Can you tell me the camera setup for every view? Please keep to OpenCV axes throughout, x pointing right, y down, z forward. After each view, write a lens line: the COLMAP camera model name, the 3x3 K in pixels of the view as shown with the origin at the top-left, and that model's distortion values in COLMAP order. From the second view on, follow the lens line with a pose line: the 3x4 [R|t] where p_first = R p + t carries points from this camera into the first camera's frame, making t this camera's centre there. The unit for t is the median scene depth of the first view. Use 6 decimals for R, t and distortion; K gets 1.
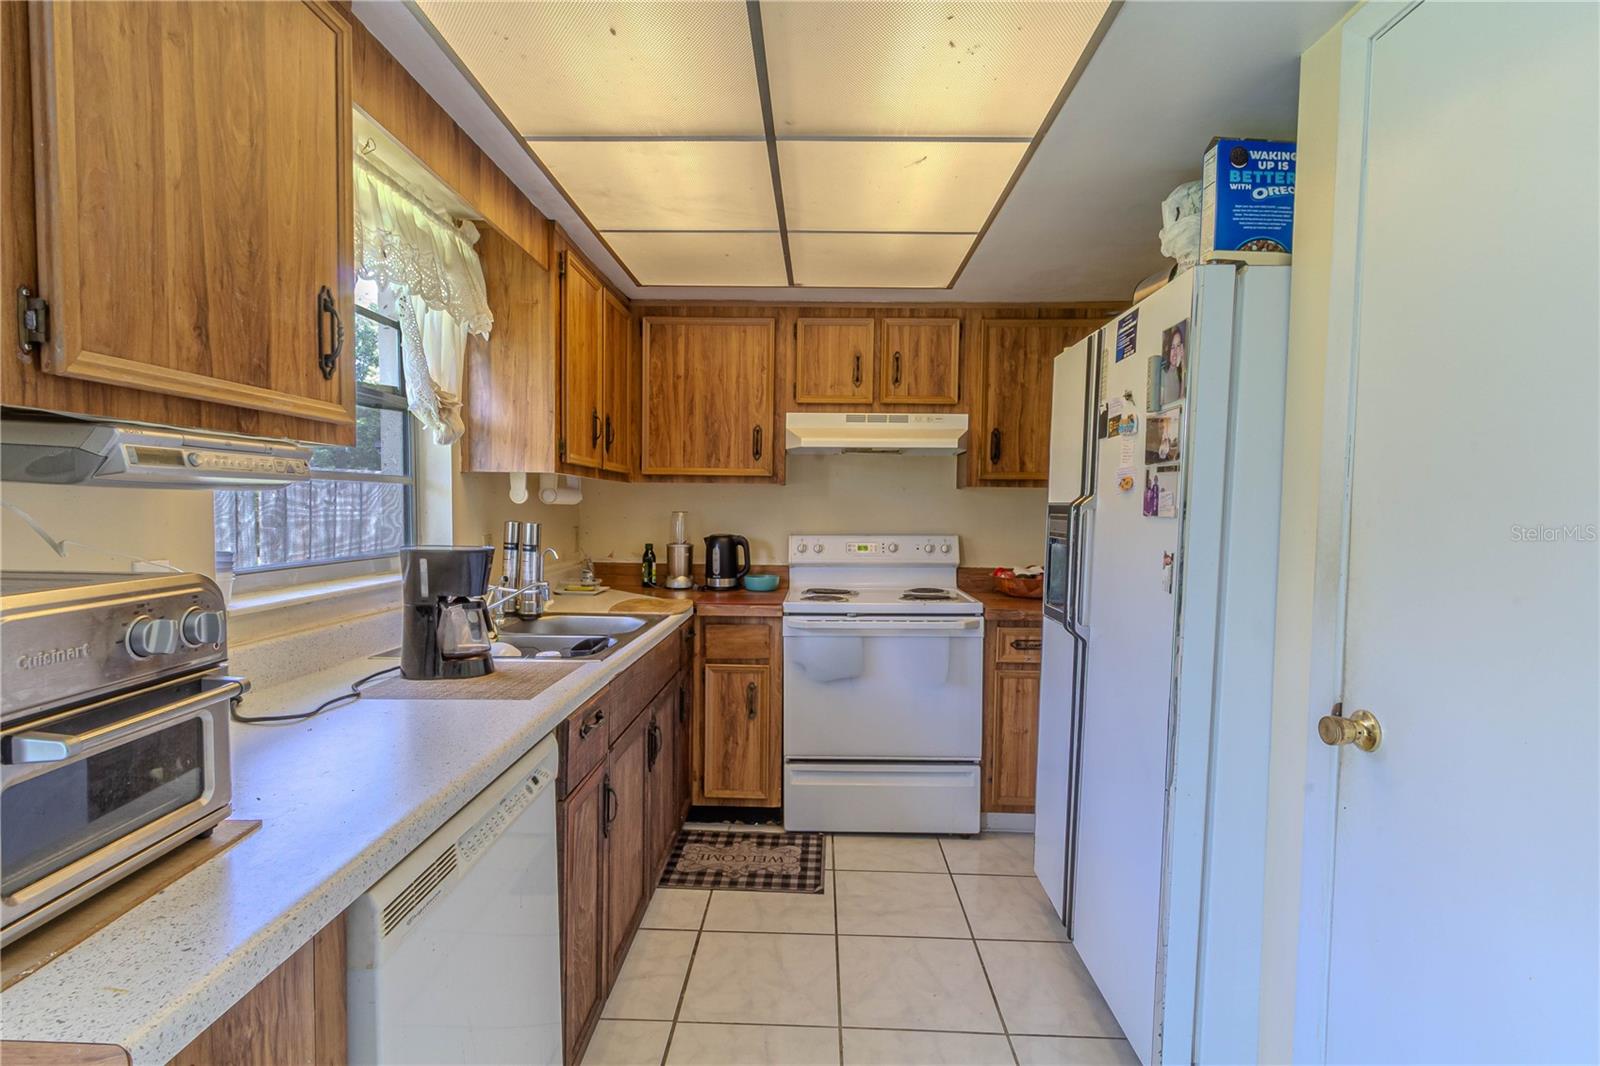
lens RADIAL K [[769.5, 0, 804.8], [0, 769.5, 543.0], [0, 0, 1]] dist [0.000908, 0.000616]
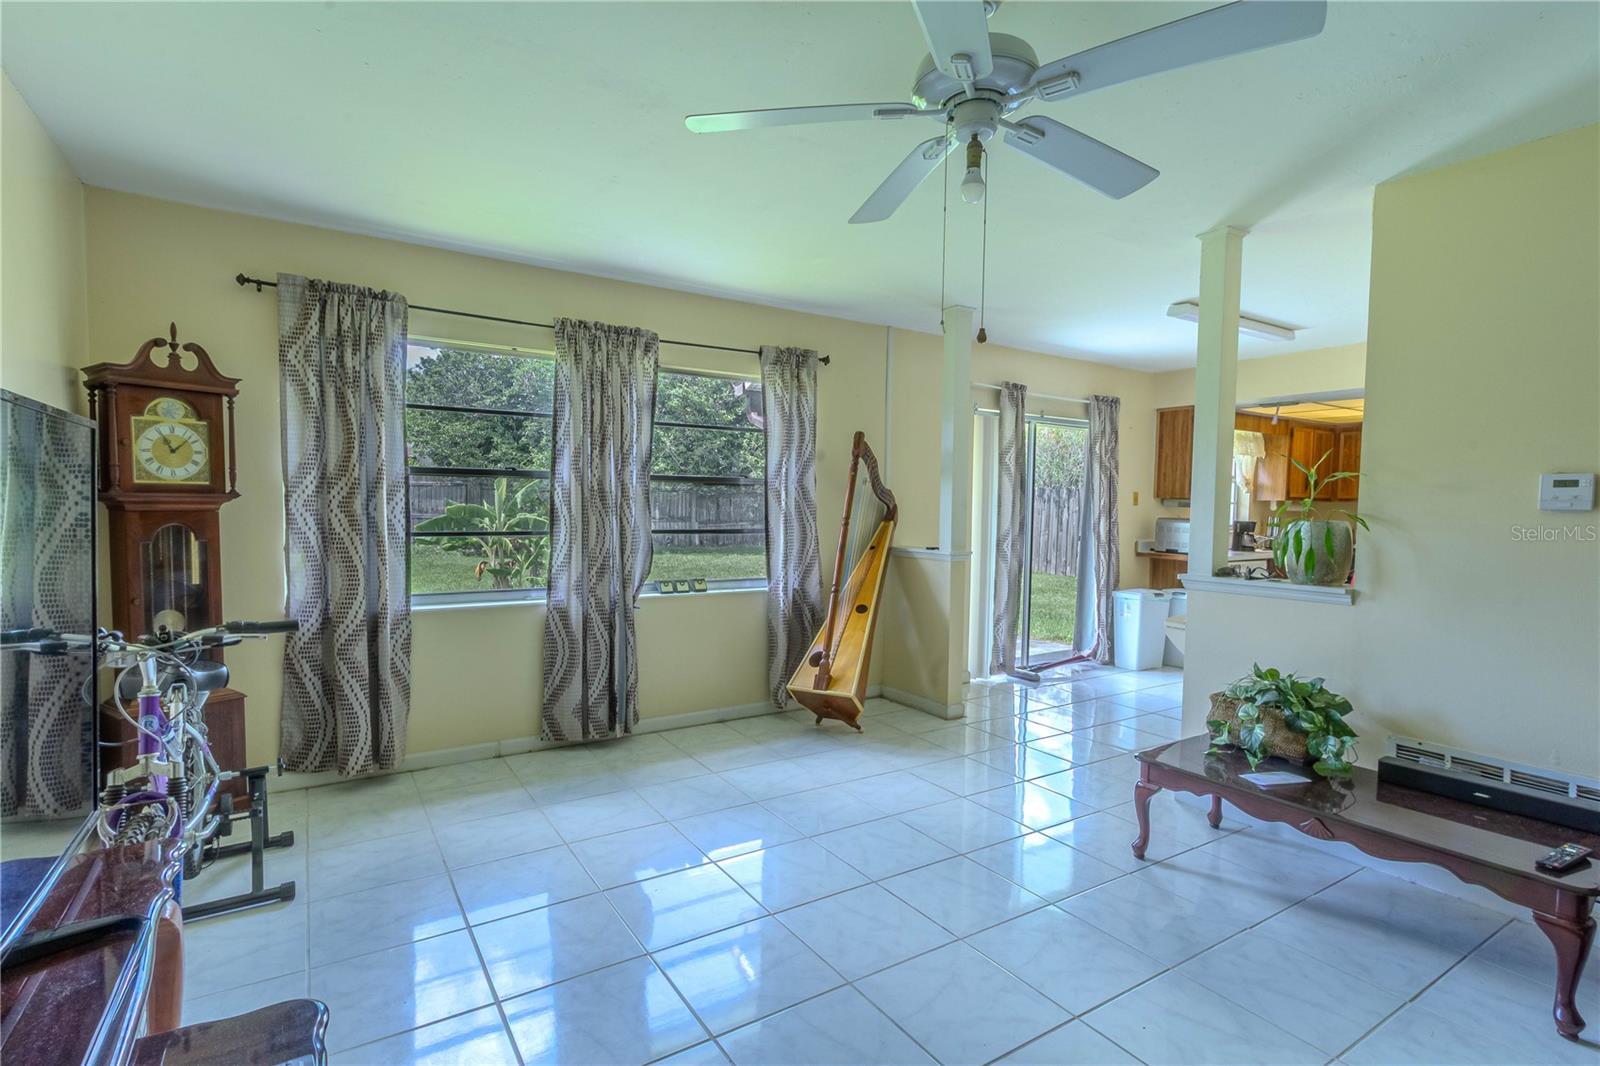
lens RADIAL K [[769.5, 0, 798.7], [0, 769.5, 542.6], [0, 0, 1]] dist [0.000908, 0.000616]
pose [[0.546563, 0.037174, -0.836593, 1.175797], [-0.047581, 0.998779, 0.013295, 0.126024], [0.836065, 0.032540, 0.547664, -2.270271]]
